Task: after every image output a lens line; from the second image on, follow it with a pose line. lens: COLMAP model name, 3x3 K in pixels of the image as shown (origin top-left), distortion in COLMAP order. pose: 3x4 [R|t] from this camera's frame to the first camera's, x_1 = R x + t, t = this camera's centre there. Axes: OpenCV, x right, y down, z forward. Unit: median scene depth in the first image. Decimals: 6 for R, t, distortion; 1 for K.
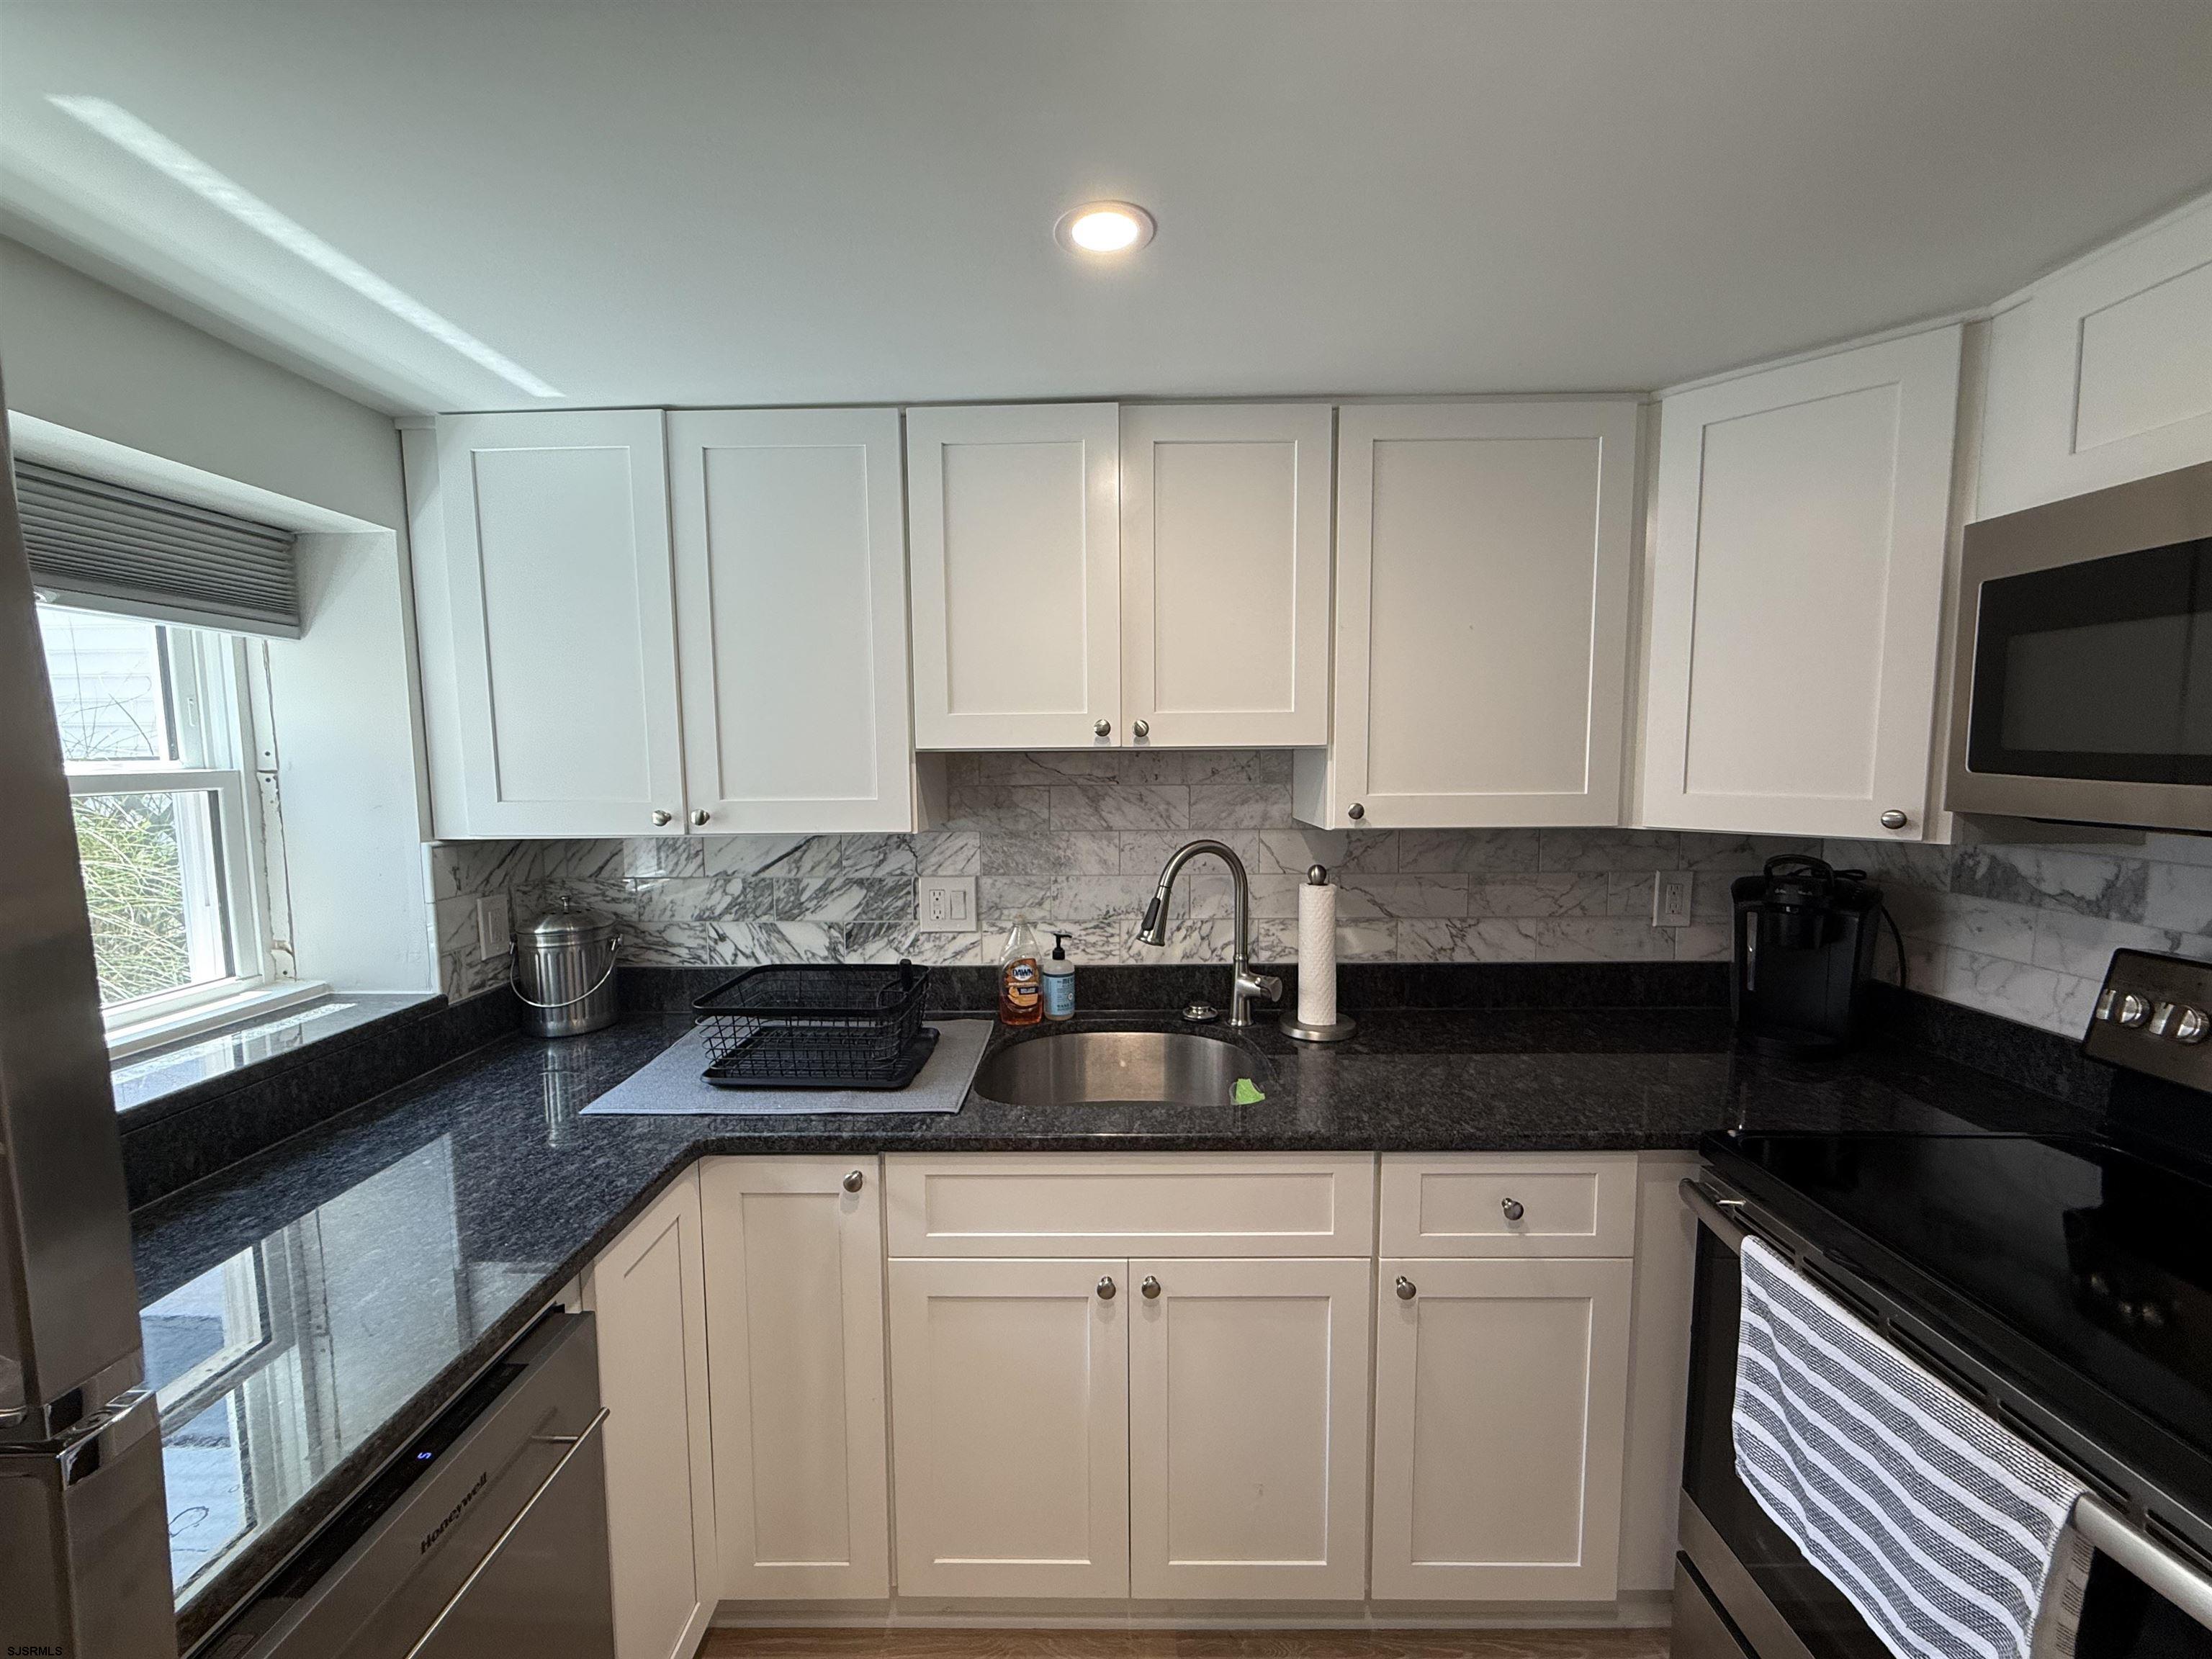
lens RADIAL K [[881.5, 0, 1100.4], [0, 881.5, 829.9], [0, 0, 1]] dist [-0.001068, 0.000199]
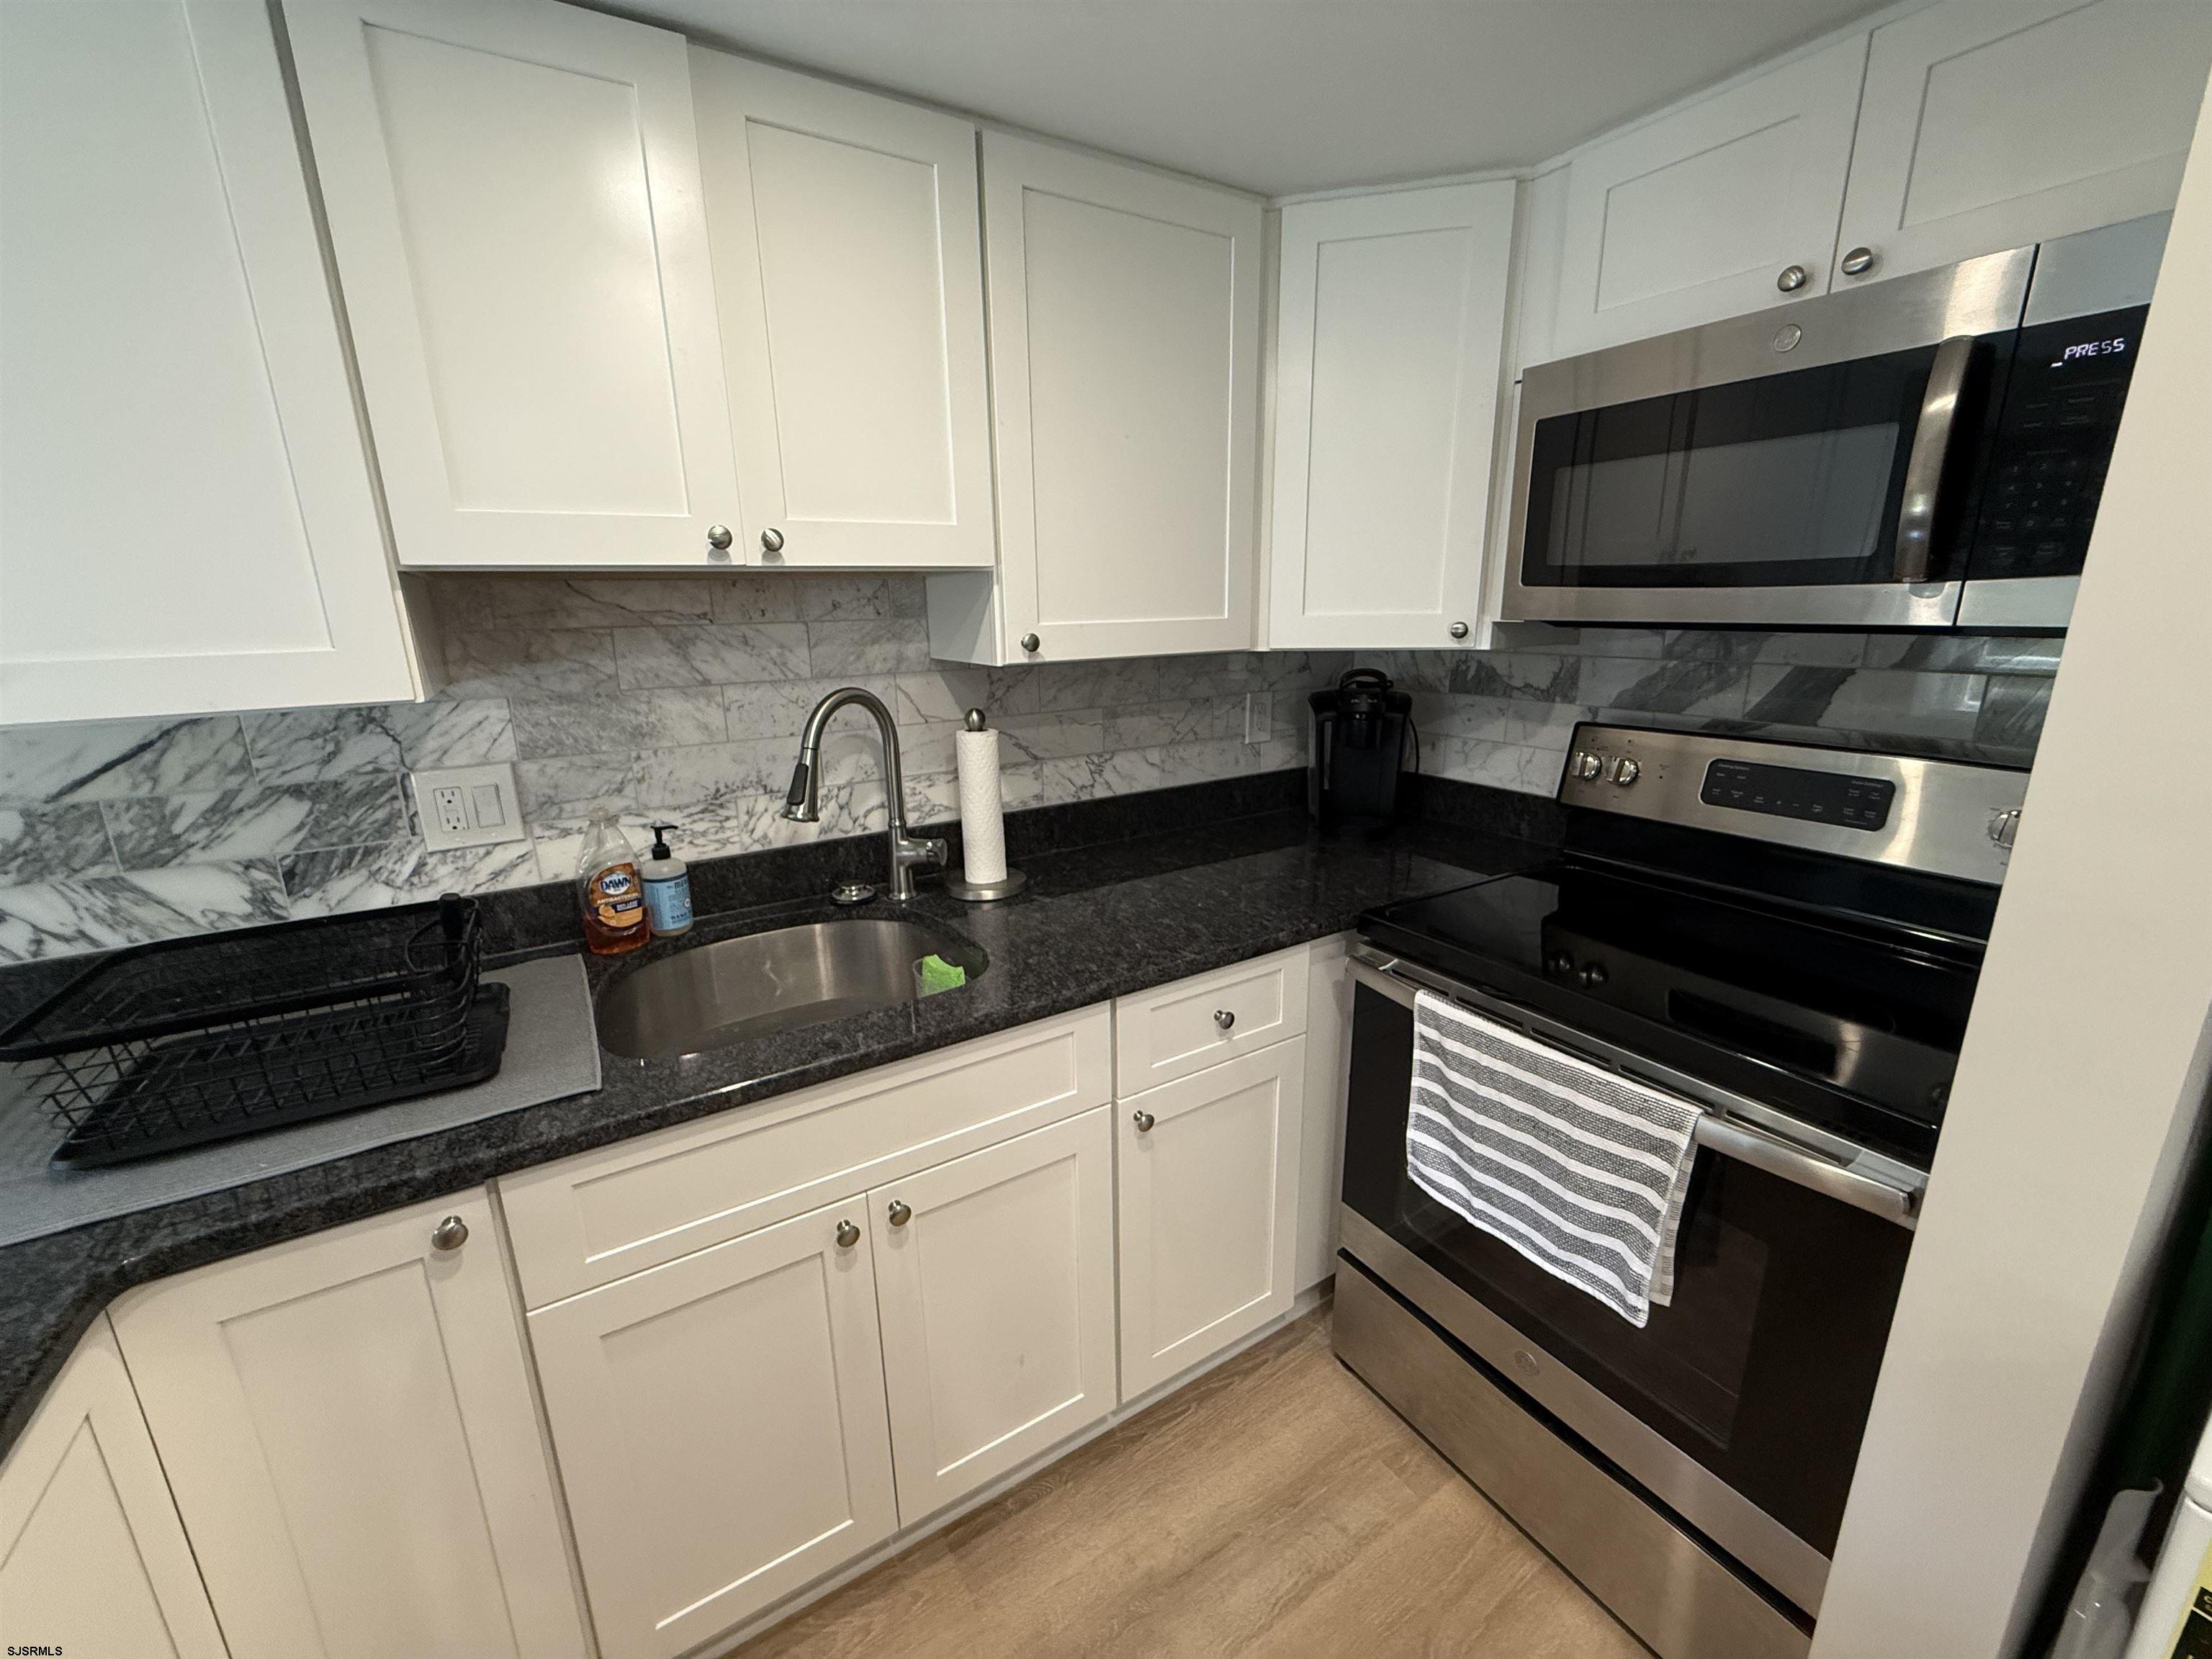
lens RADIAL K [[881.5, 0, 1100.4], [0, 881.5, 829.9], [0, 0, 1]] dist [-0.001068, 0.000199]
pose [[0.844387, -0.143258, 0.516225, -0.118602], [0.060250, 0.982864, 0.174206, 0.012001], [-0.532335, -0.115994, 0.838549, 0.159858]]
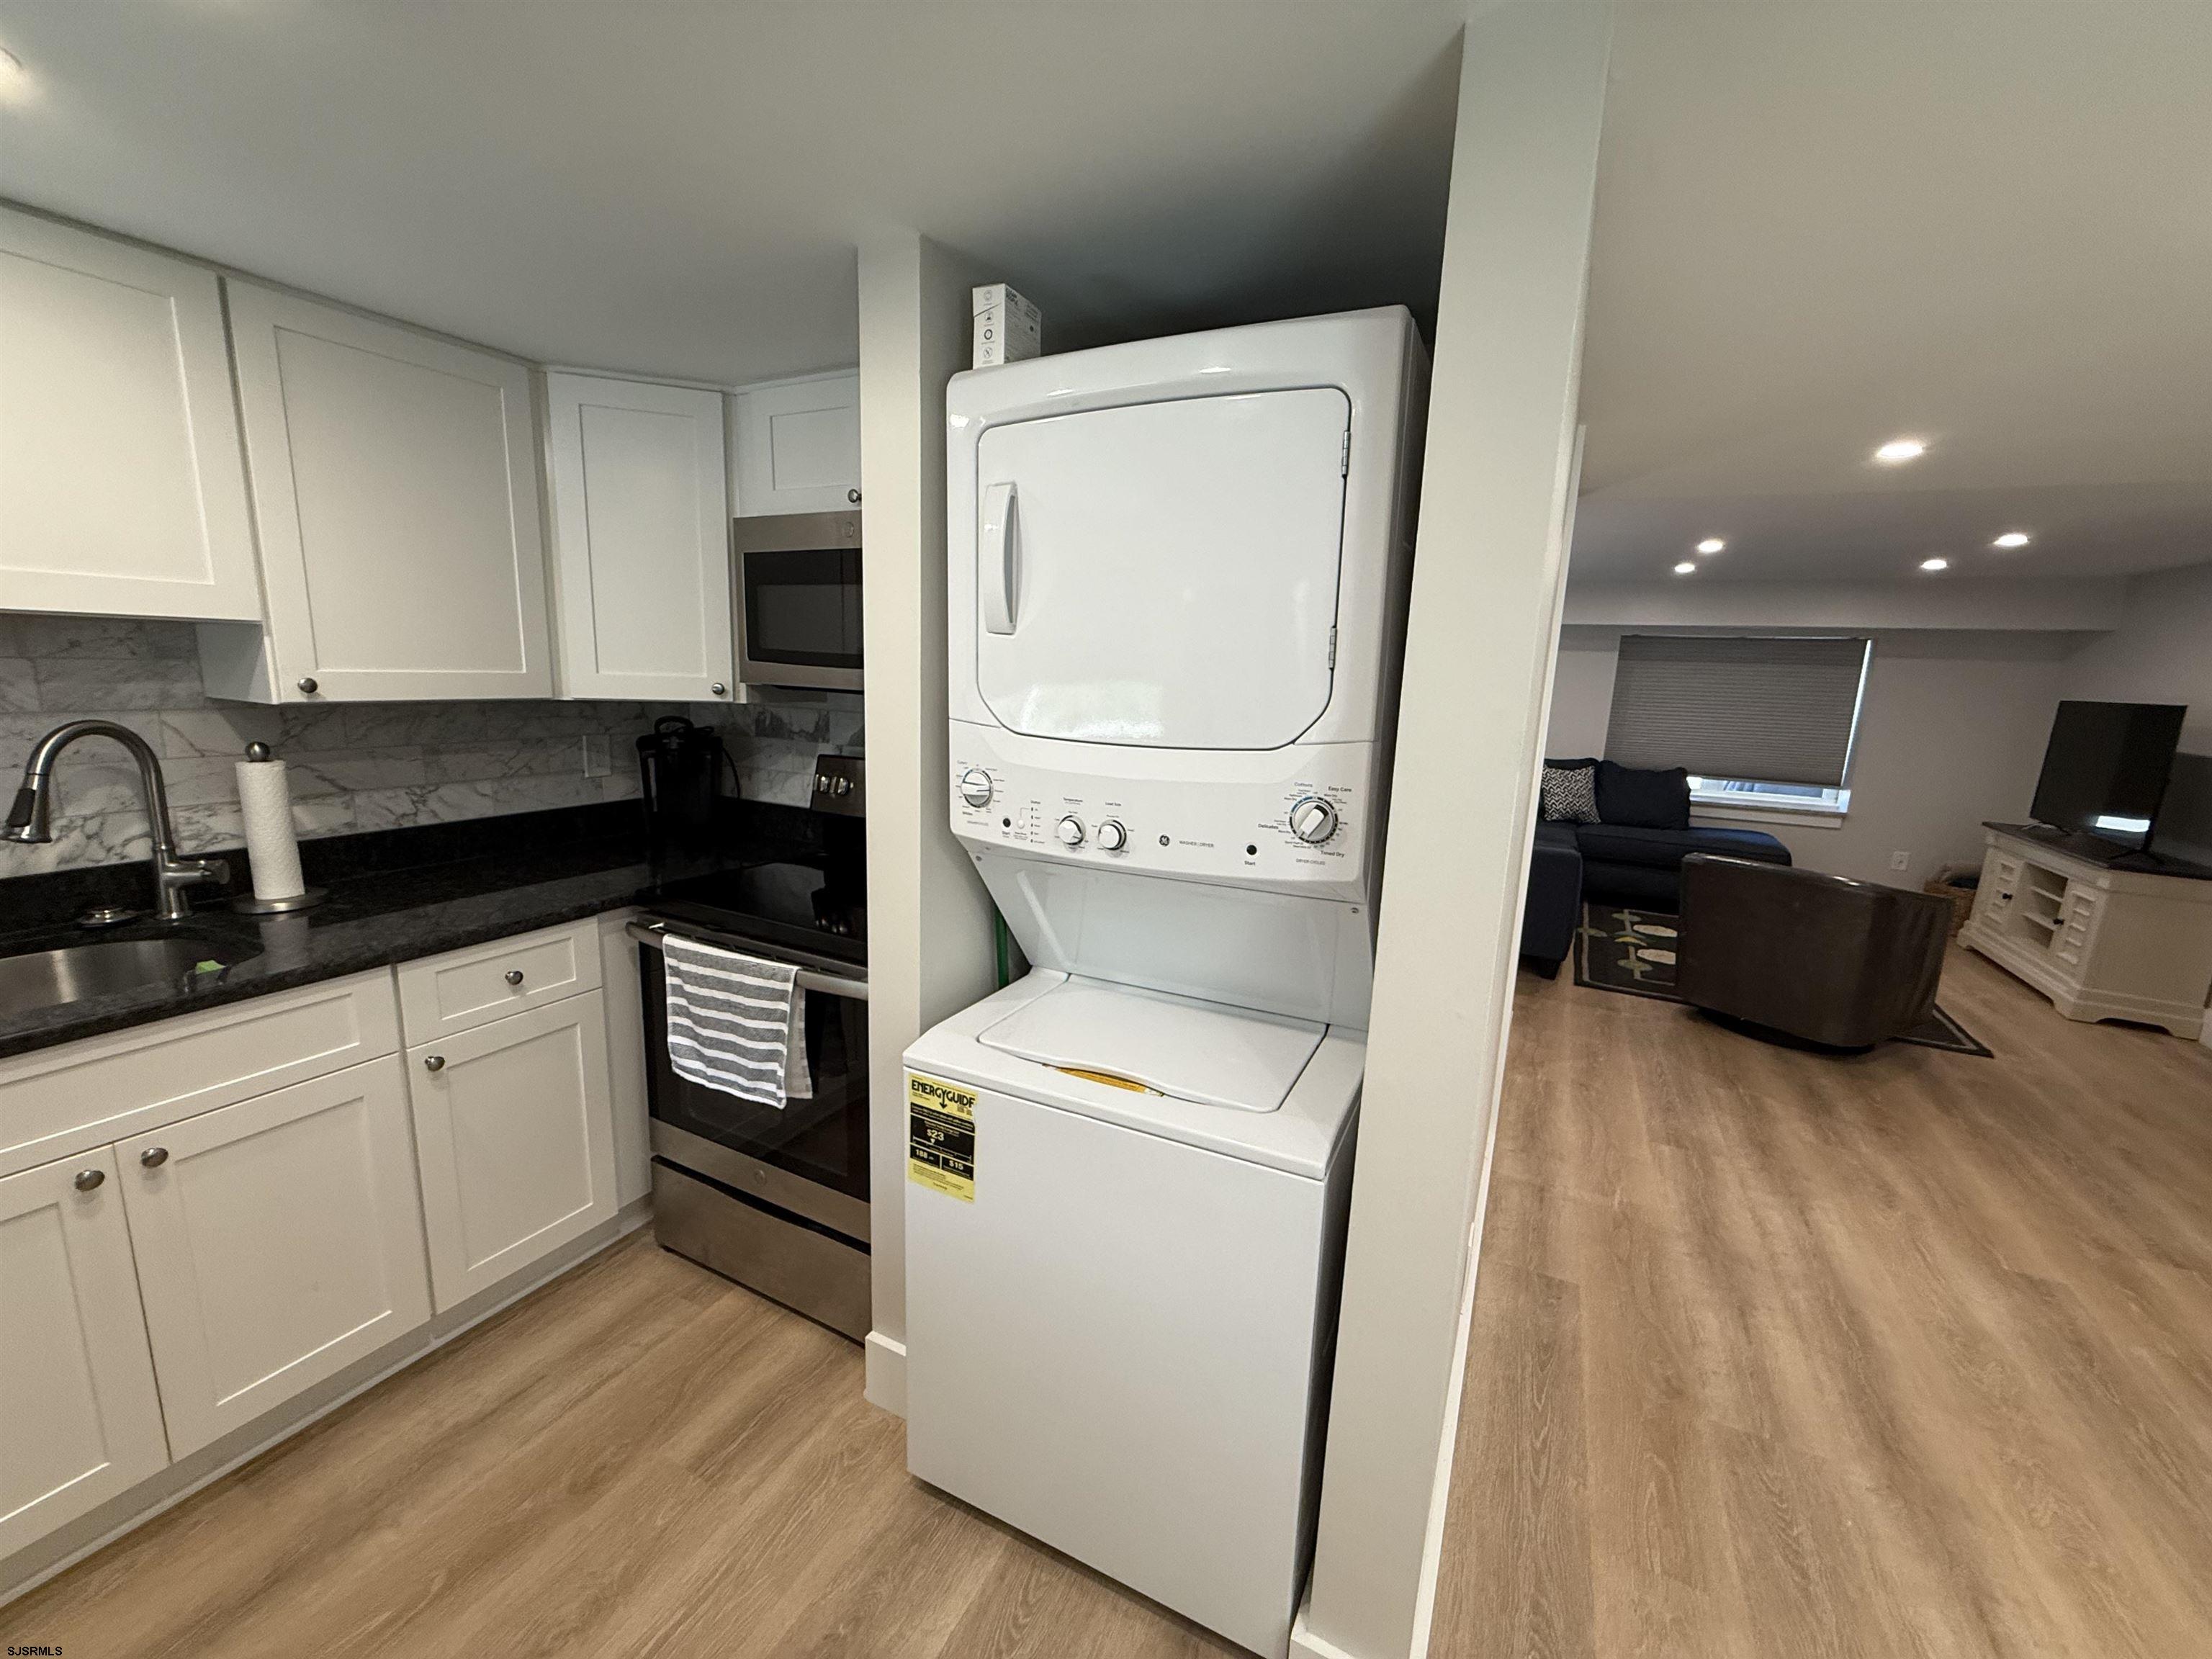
lens RADIAL K [[881.5, 0, 1100.4], [0, 881.5, 829.9], [0, 0, 1]] dist [-0.001068, 0.000199]
pose [[0.449119, -0.140186, 0.882406, -0.210367], [0.040490, 0.989793, 0.136638, 0.038629], [-0.892554, -0.025638, 0.450211, -0.297225]]
